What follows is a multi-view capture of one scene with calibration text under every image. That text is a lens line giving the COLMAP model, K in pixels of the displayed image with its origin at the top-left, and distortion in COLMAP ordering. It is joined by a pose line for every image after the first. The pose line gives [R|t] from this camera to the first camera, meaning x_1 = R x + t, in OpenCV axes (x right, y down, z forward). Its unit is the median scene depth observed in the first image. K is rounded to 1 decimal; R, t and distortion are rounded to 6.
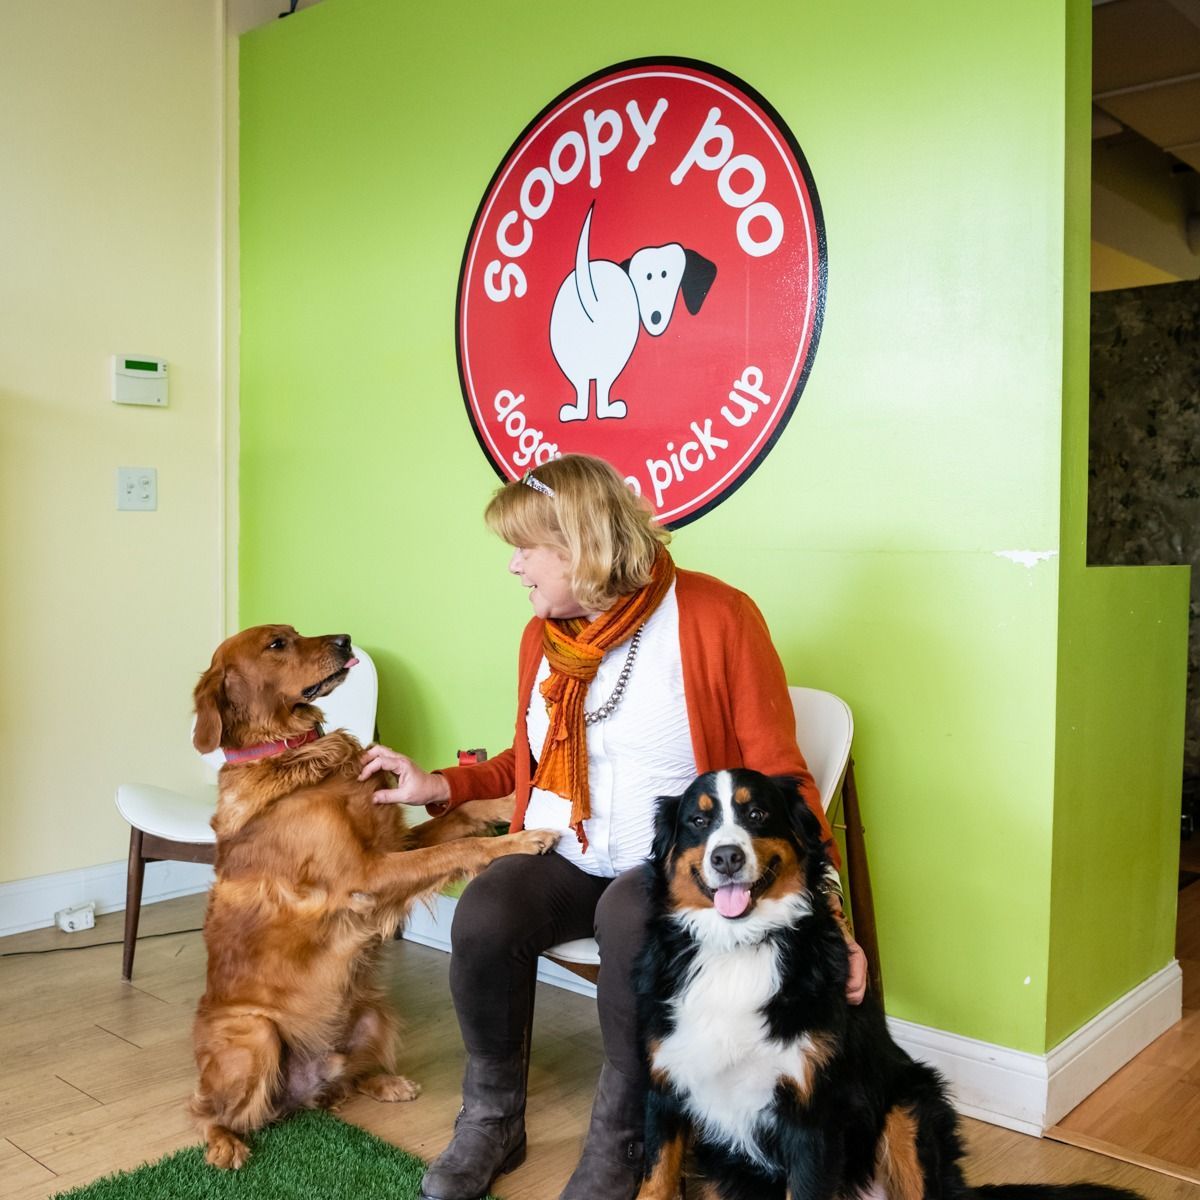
lens RADIAL K [[1311.6, 0, 600.0], [0, 1311.6, 600.0], [0, 0, 1]] dist [-0.018791, -0.005061]
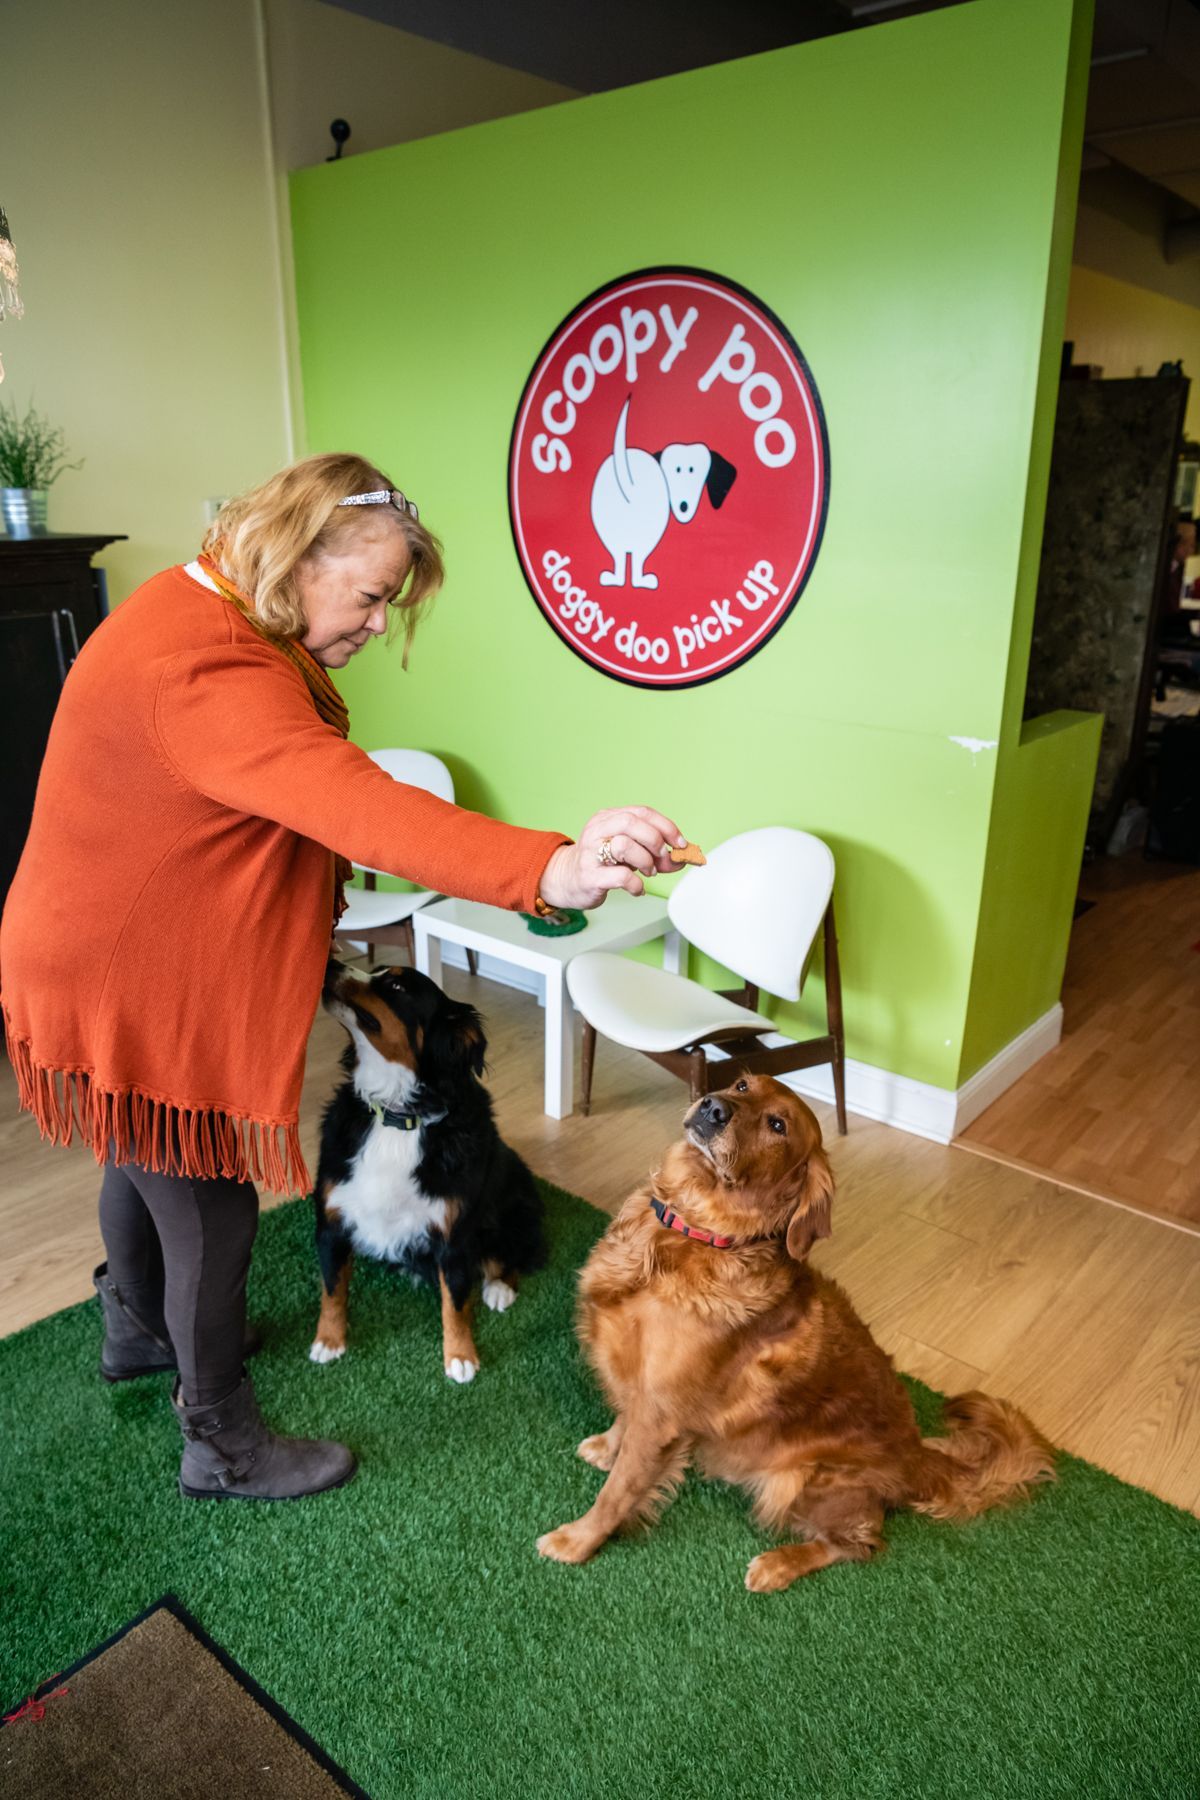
lens RADIAL K [[1207.9, 0, 600.0], [0, 1207.9, 900.0], [0, 0, 1]] dist [-0.026854, 0.001178]
pose [[0.999830, -0.009793, 0.015613, -0.052402], [0.004640, 0.953609, 0.301013, -0.198449], [-0.017837, -0.300890, 0.953492, -0.146337]]
